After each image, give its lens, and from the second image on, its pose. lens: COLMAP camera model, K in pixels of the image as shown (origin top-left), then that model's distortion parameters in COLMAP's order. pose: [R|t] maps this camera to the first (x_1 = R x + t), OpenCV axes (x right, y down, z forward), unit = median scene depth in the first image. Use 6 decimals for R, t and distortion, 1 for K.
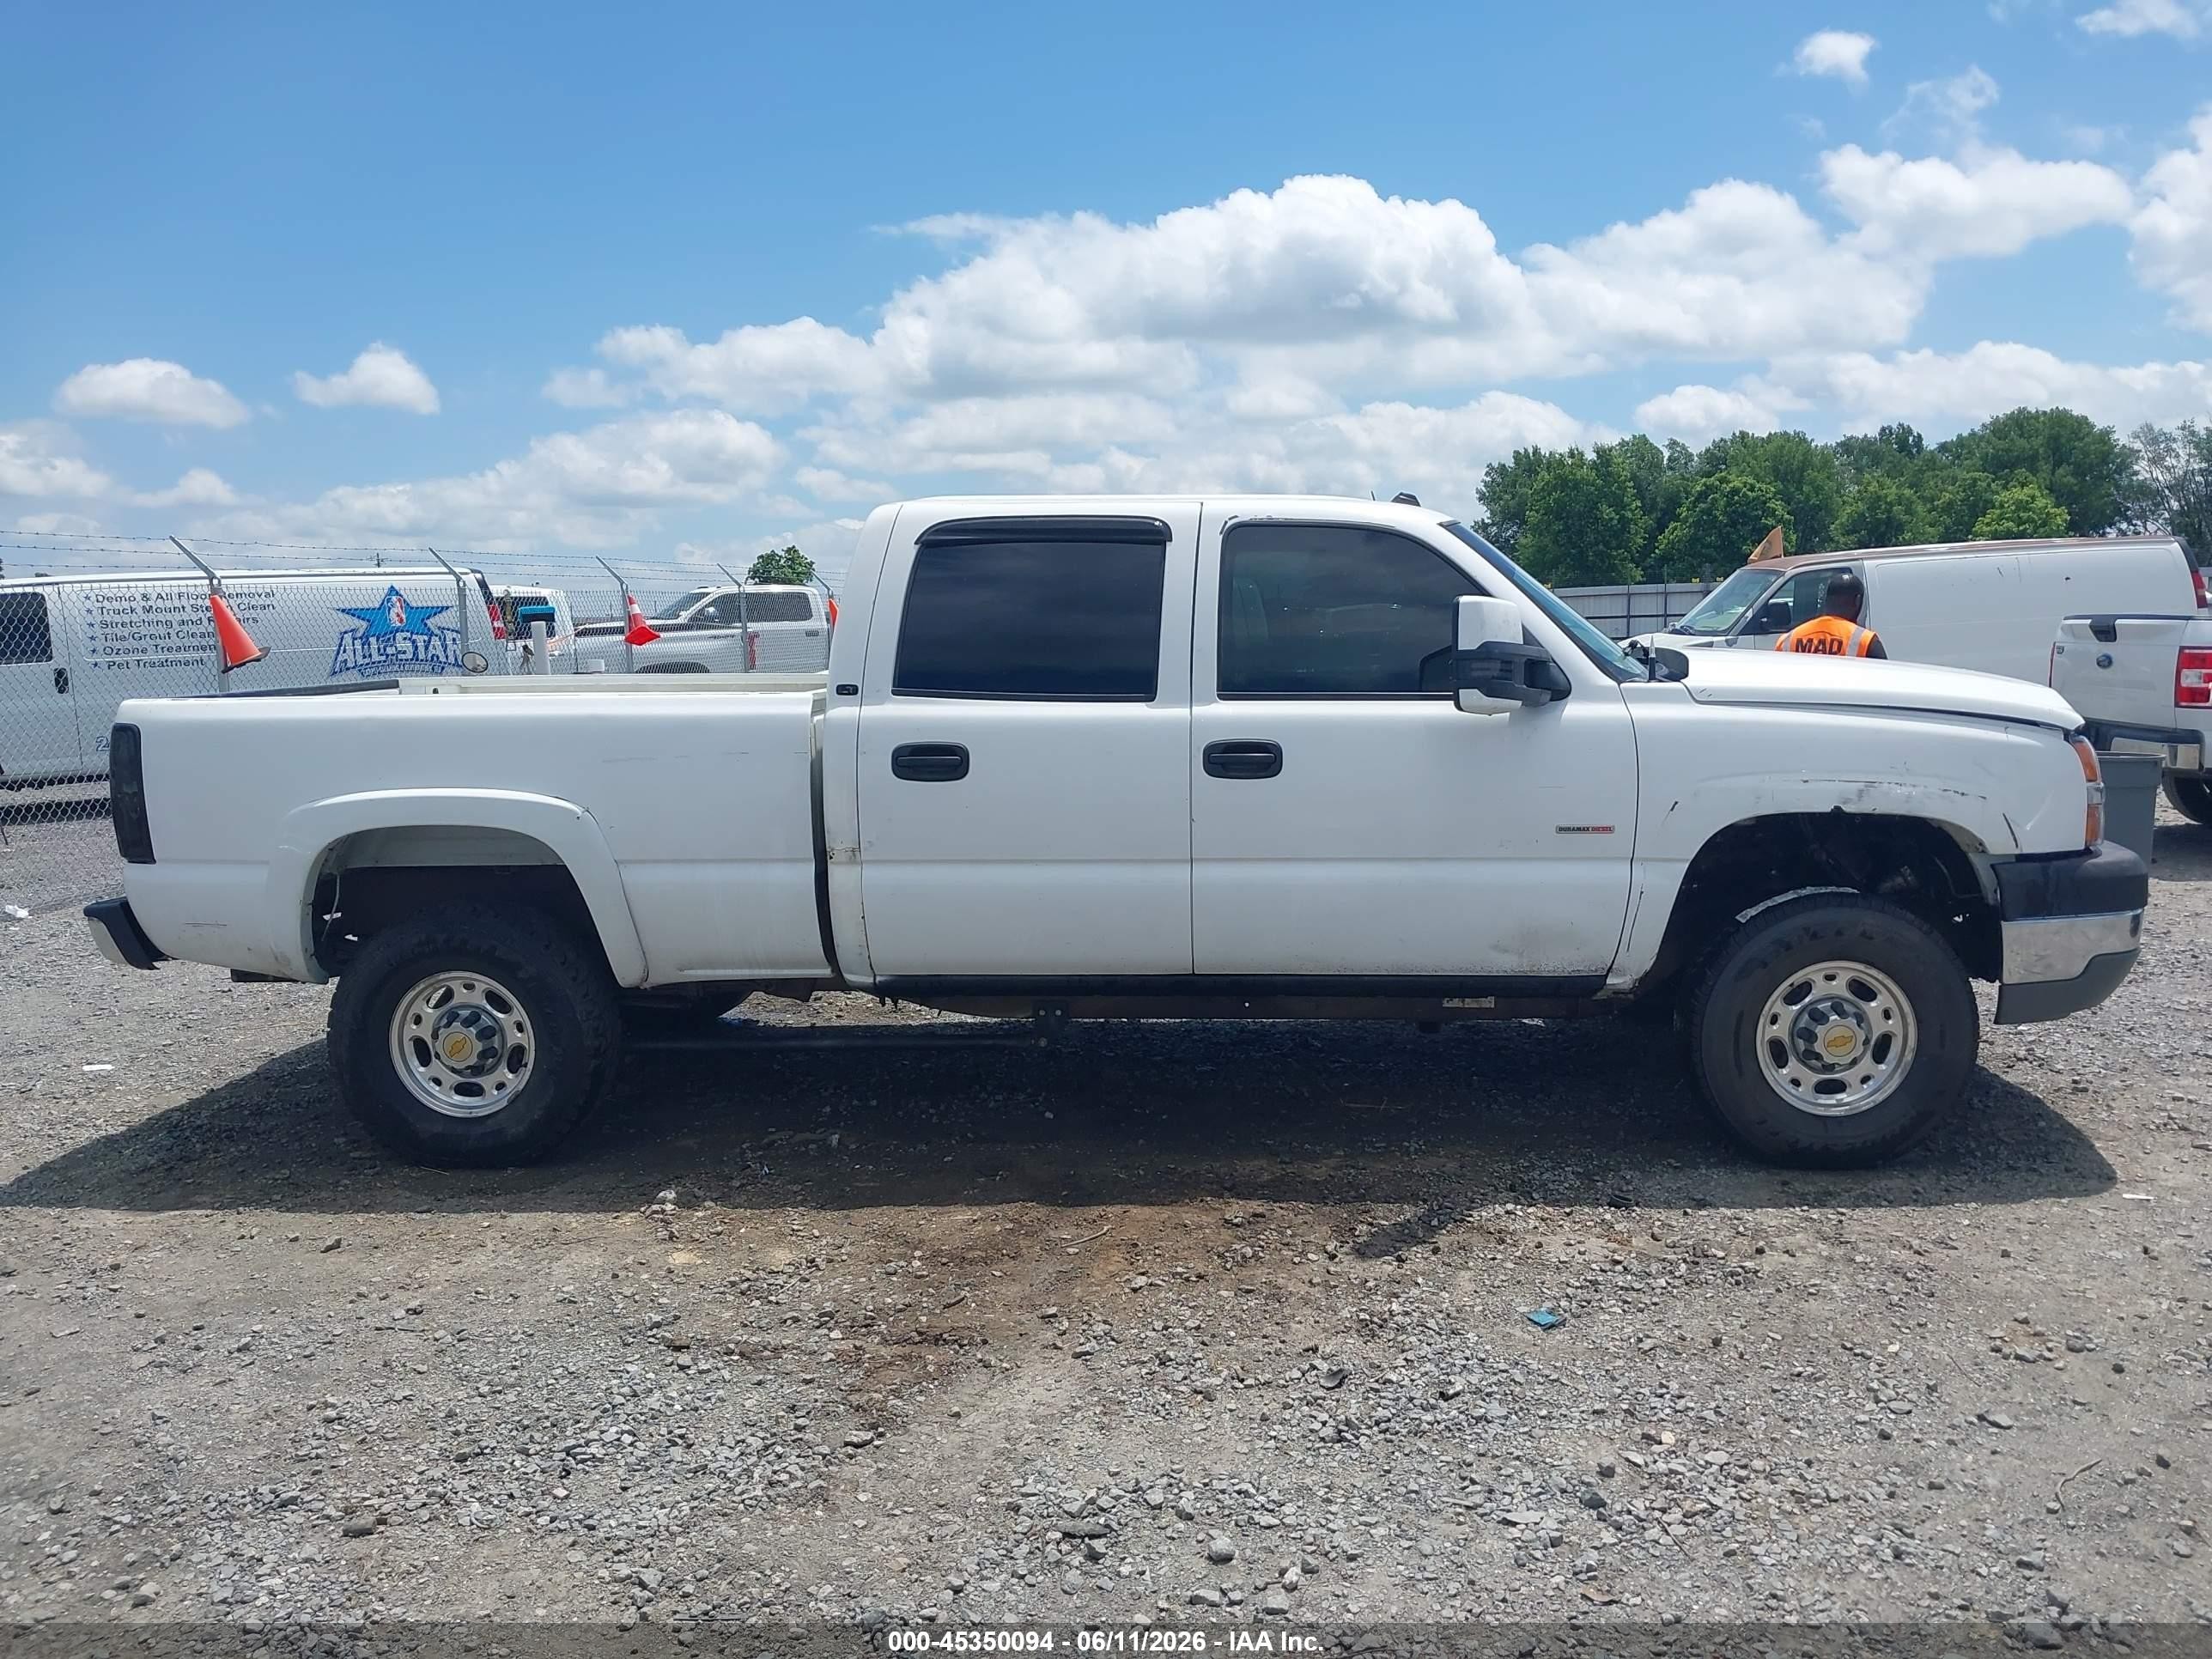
lens RADIAL K [[1712.2, 0, 1110.8], [0, 1712.2, 839.0], [0, 0, 1]] dist [0.008710, -0.022461]
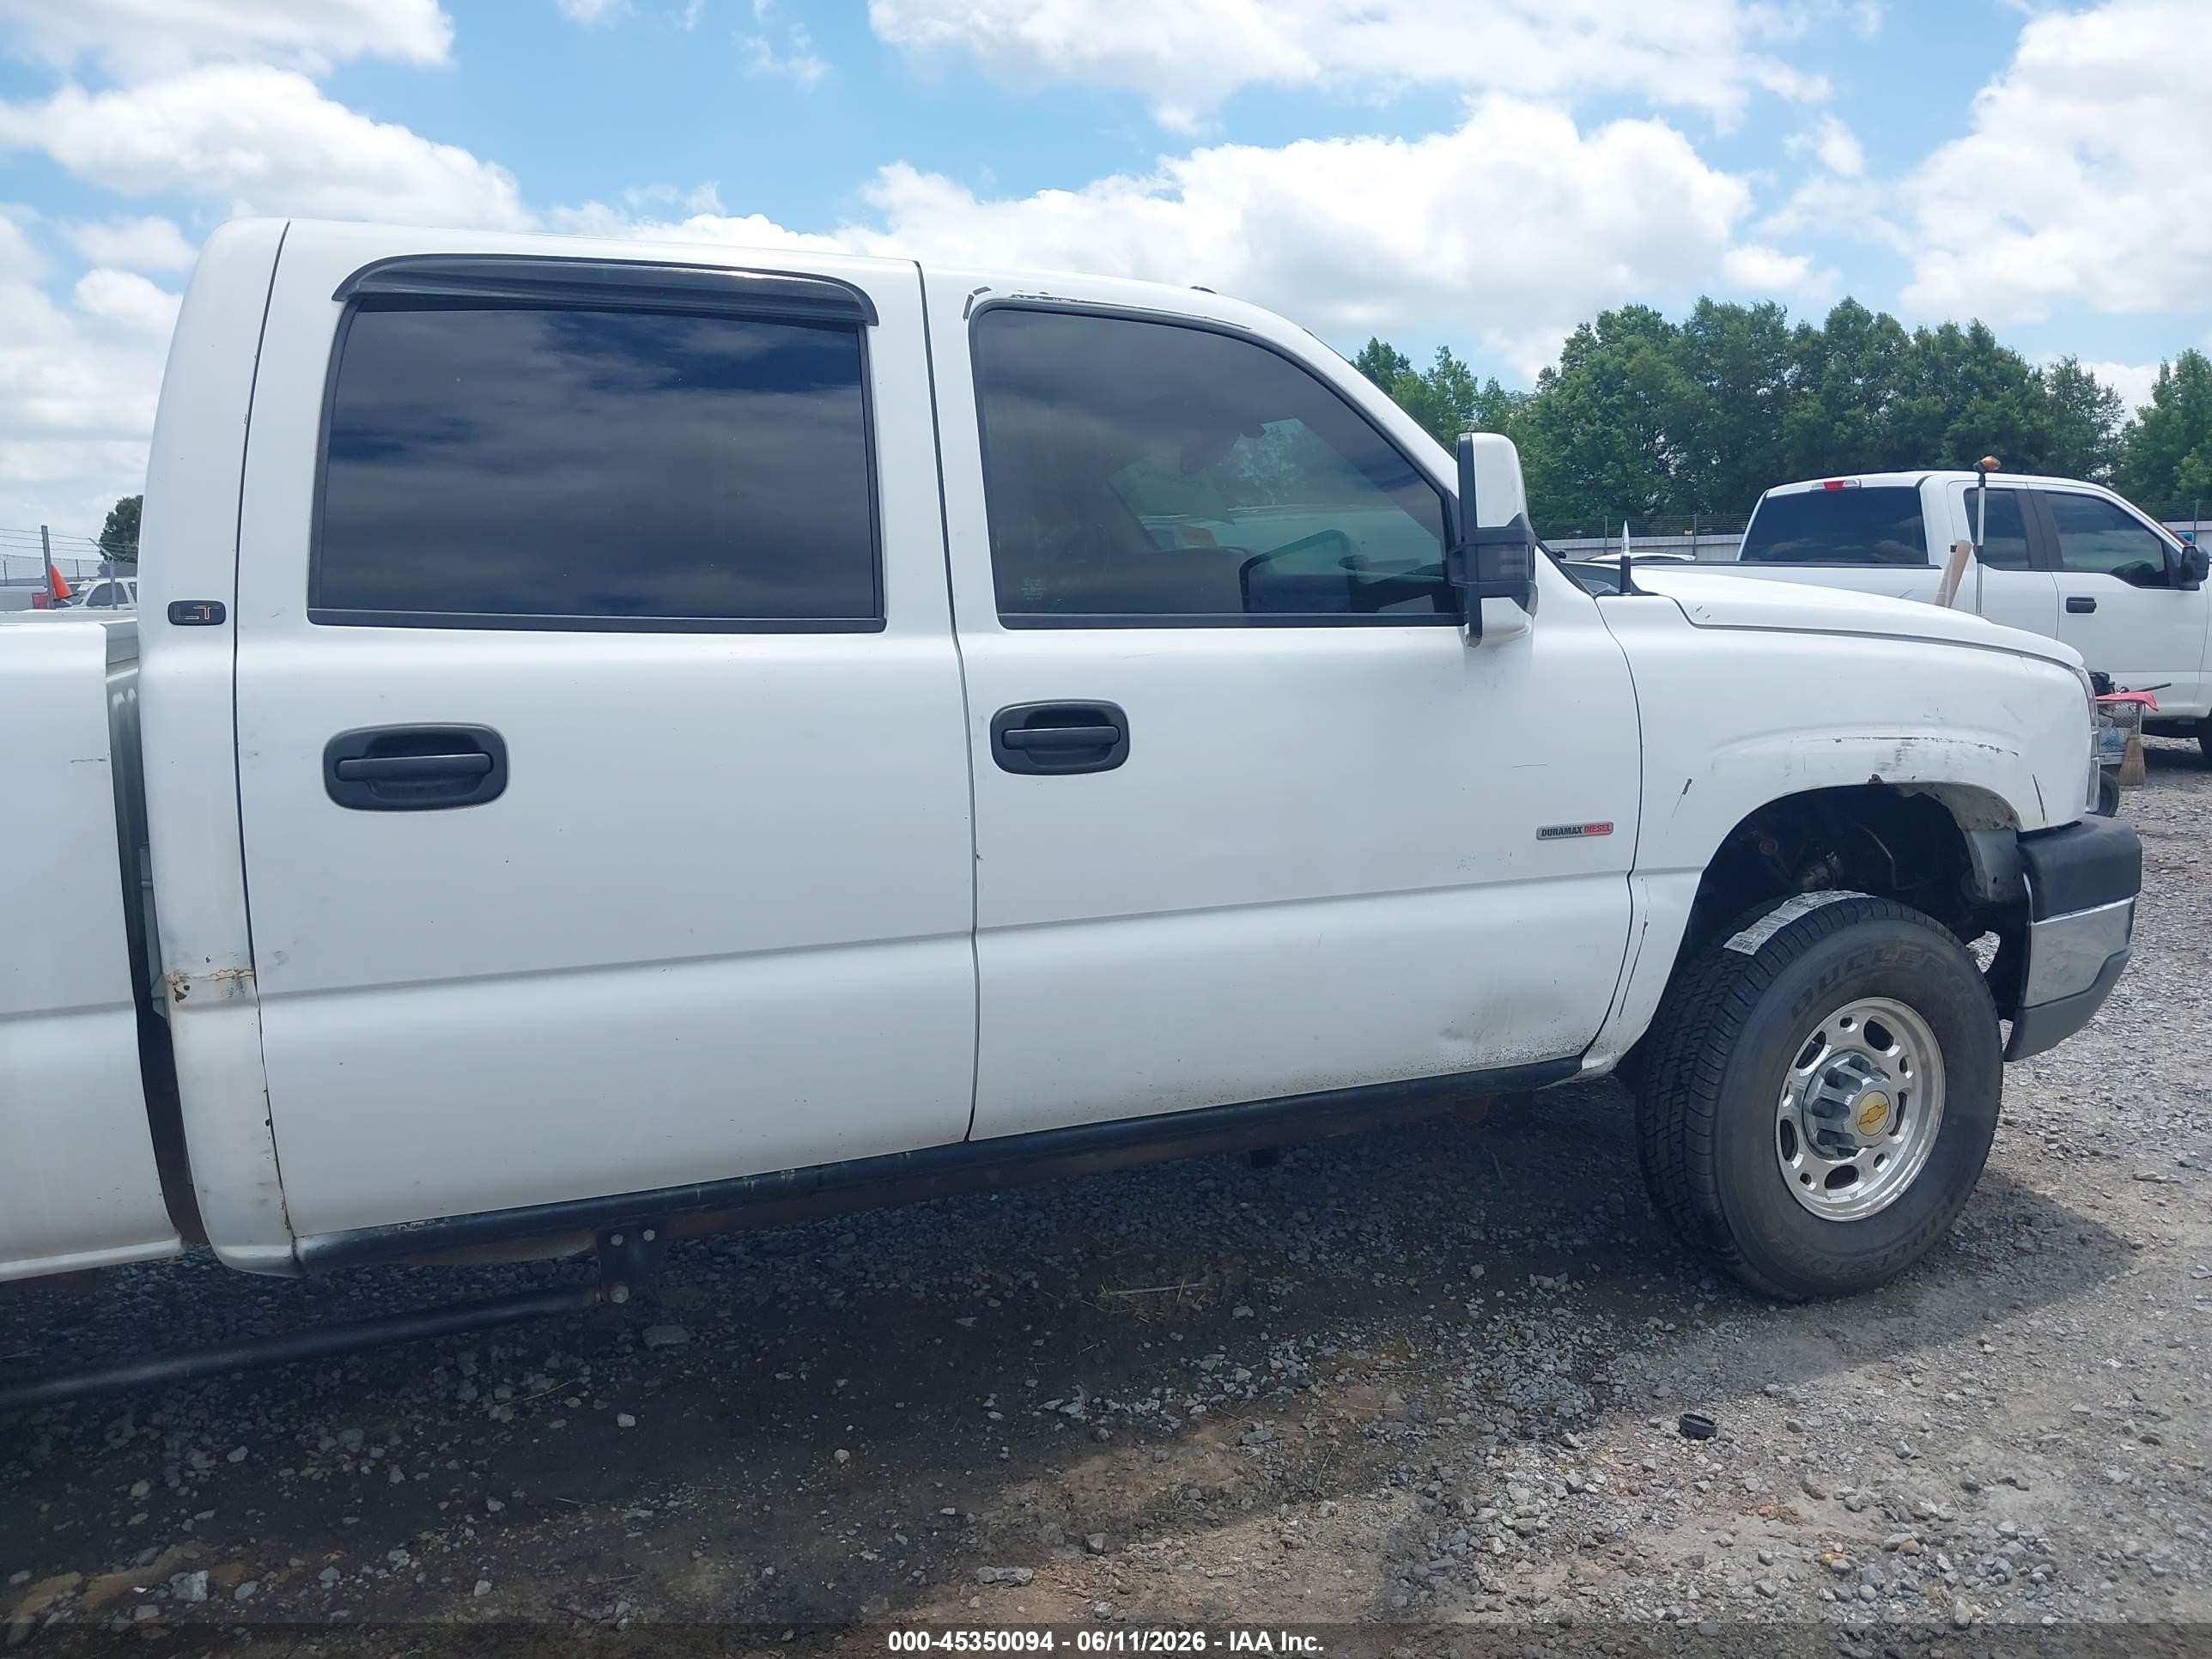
lens RADIAL K [[1712.2, 0, 1117.2], [0, 1712.2, 816.8], [0, 0, 1]] dist [0.008710, -0.022461]
pose [[0.885196, -0.056623, 0.461760, -0.154382], [0.056395, 0.998306, 0.014308, -0.028245], [-0.461788, 0.013375, 0.886889, 0.512287]]
